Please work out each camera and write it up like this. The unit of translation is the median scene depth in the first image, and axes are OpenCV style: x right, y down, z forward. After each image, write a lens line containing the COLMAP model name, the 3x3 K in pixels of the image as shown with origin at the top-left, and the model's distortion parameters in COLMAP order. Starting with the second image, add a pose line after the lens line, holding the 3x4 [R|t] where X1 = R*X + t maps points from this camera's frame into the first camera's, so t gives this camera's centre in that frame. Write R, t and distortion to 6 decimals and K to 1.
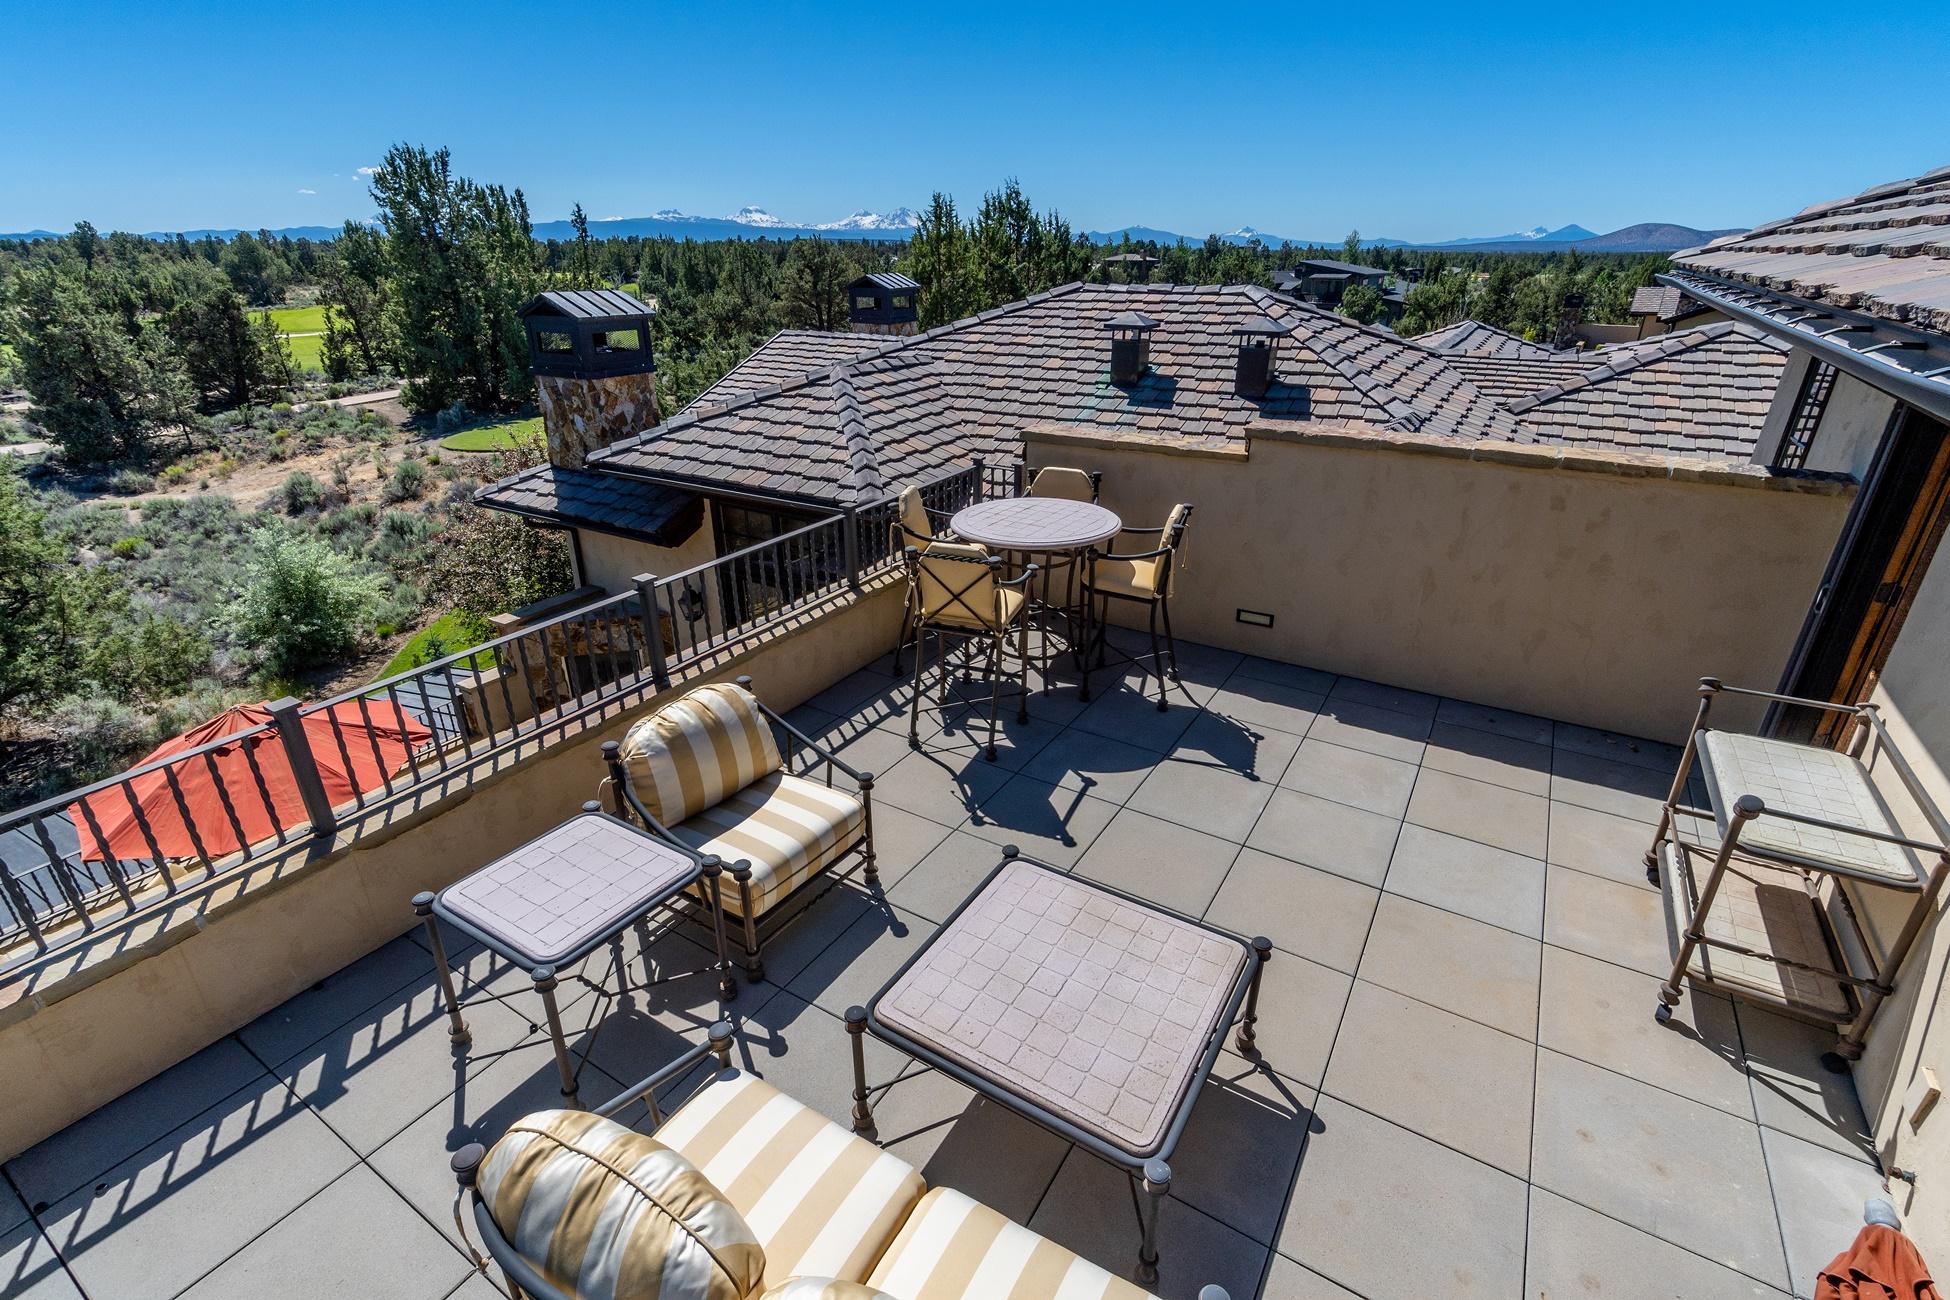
lens RADIAL K [[887.7, 0, 971.6], [0, 887.7, 647.4], [0, 0, 1]] dist [-0.002080, -0.000154]
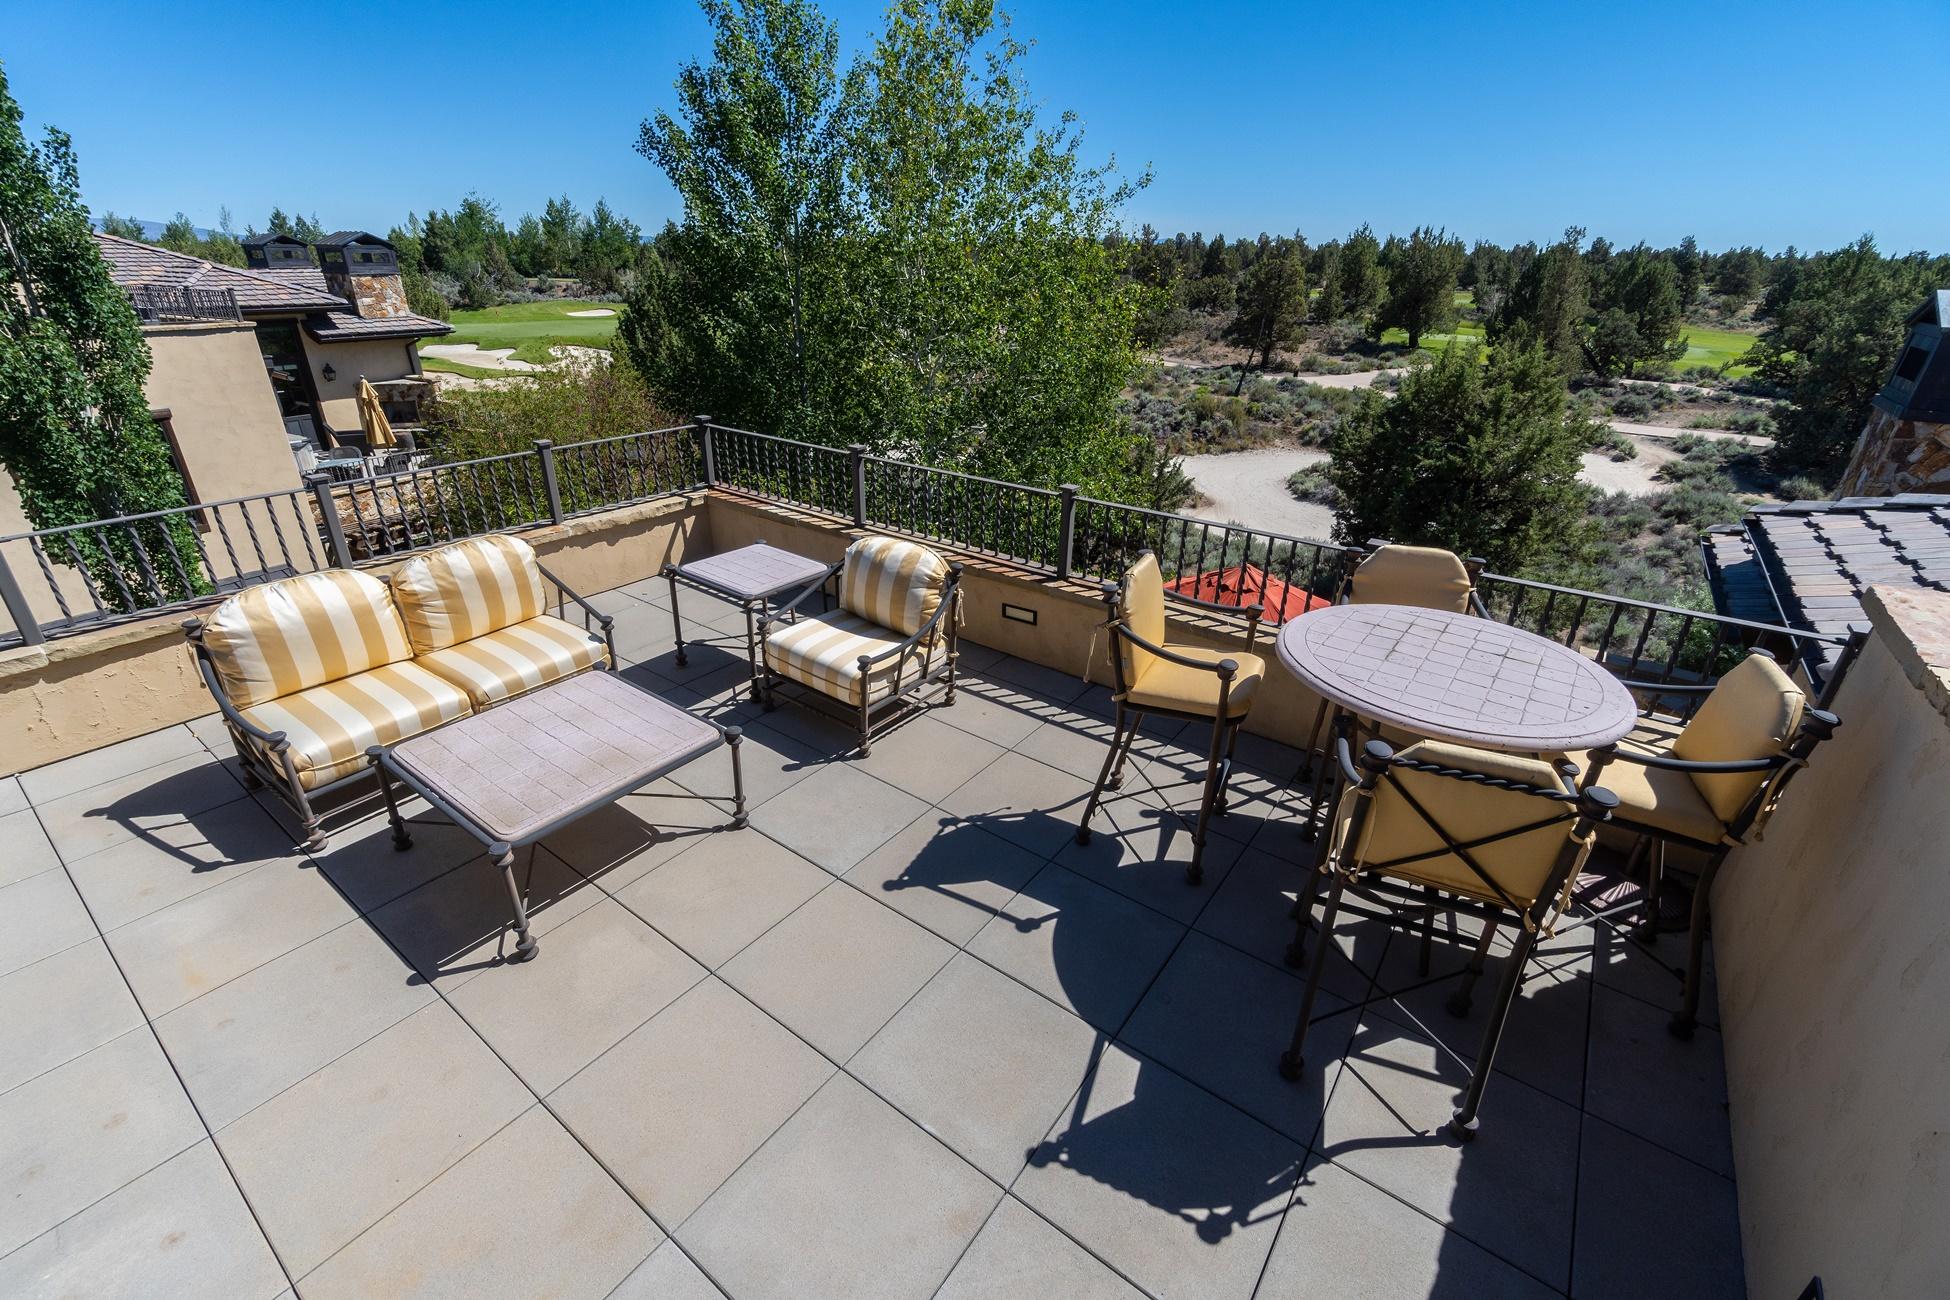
lens RADIAL K [[835.1, 0, 964.7], [0, 835.1, 657.0], [0, 0, 1]] dist [0.002547, 0.000302]
pose [[-0.082202, 0.430453, -0.898862, 0.635873], [-0.420904, 0.802537, 0.422817, -0.275683], [0.903373, 0.413091, 0.115209, 0.787960]]
